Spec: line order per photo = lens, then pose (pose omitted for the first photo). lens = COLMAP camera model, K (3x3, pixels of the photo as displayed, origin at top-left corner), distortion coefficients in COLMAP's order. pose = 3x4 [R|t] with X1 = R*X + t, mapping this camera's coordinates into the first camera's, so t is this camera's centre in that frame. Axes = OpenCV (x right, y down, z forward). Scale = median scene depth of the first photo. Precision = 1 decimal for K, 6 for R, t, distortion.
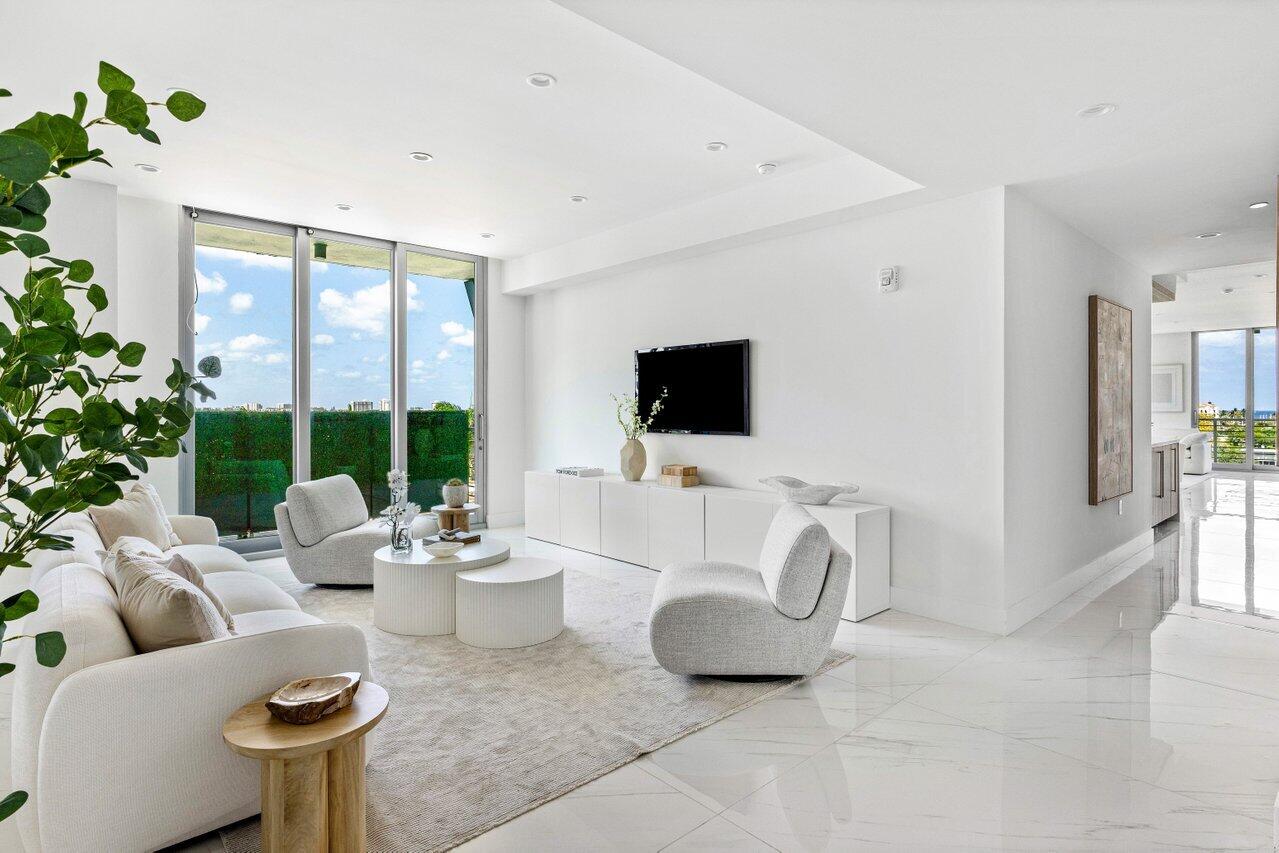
lens RADIAL K [[671.1, 0, 640.0], [0, 671.1, 418.2], [0, 0, 1]] dist [-0.001684, -0.000465]
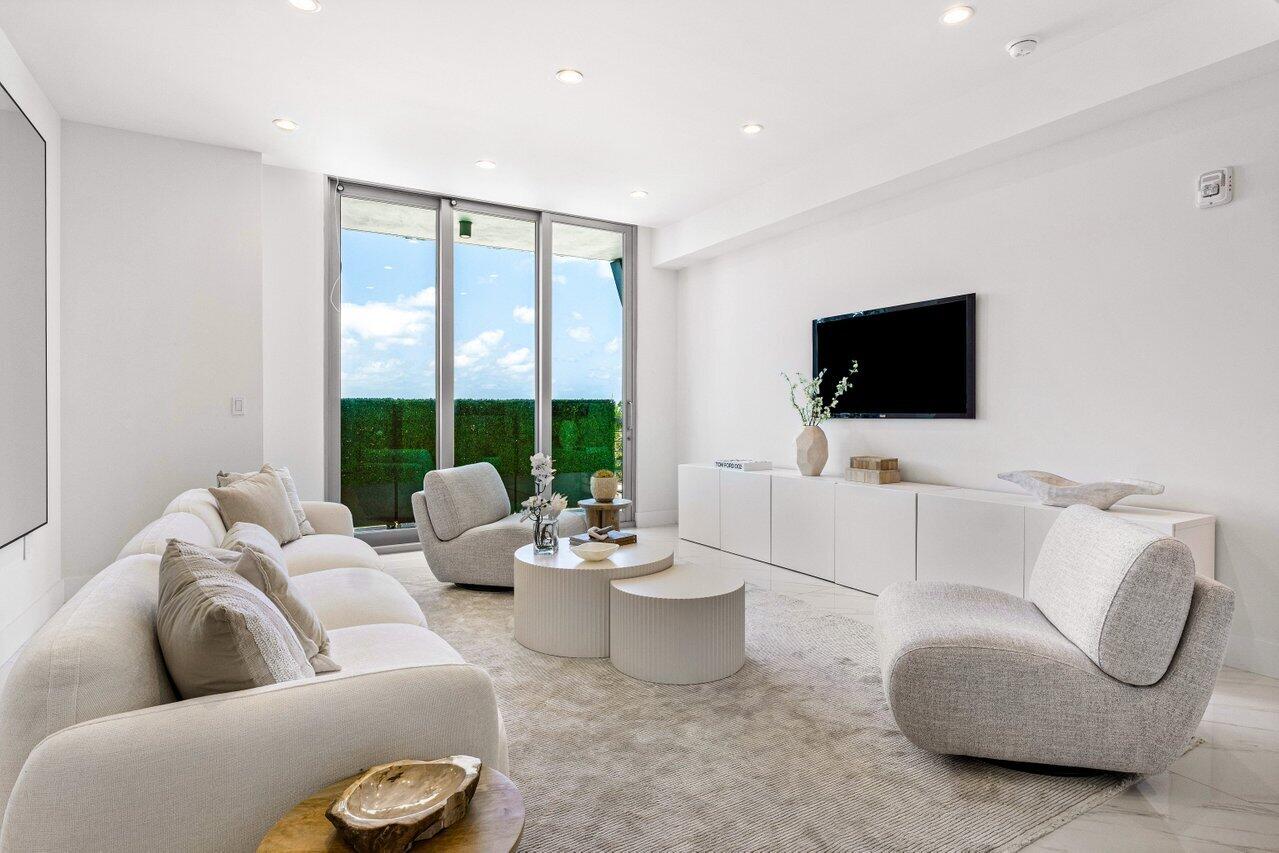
lens RADIAL K [[671.1, 0, 640.0], [0, 671.1, 418.2], [0, 0, 1]] dist [-0.001684, -0.000465]
pose [[0.979633, 0.001502, -0.200788, -0.071739], [-0.001996, 0.999995, -0.002261, 0.033800], [0.200784, 0.002616, 0.979632, 0.200875]]
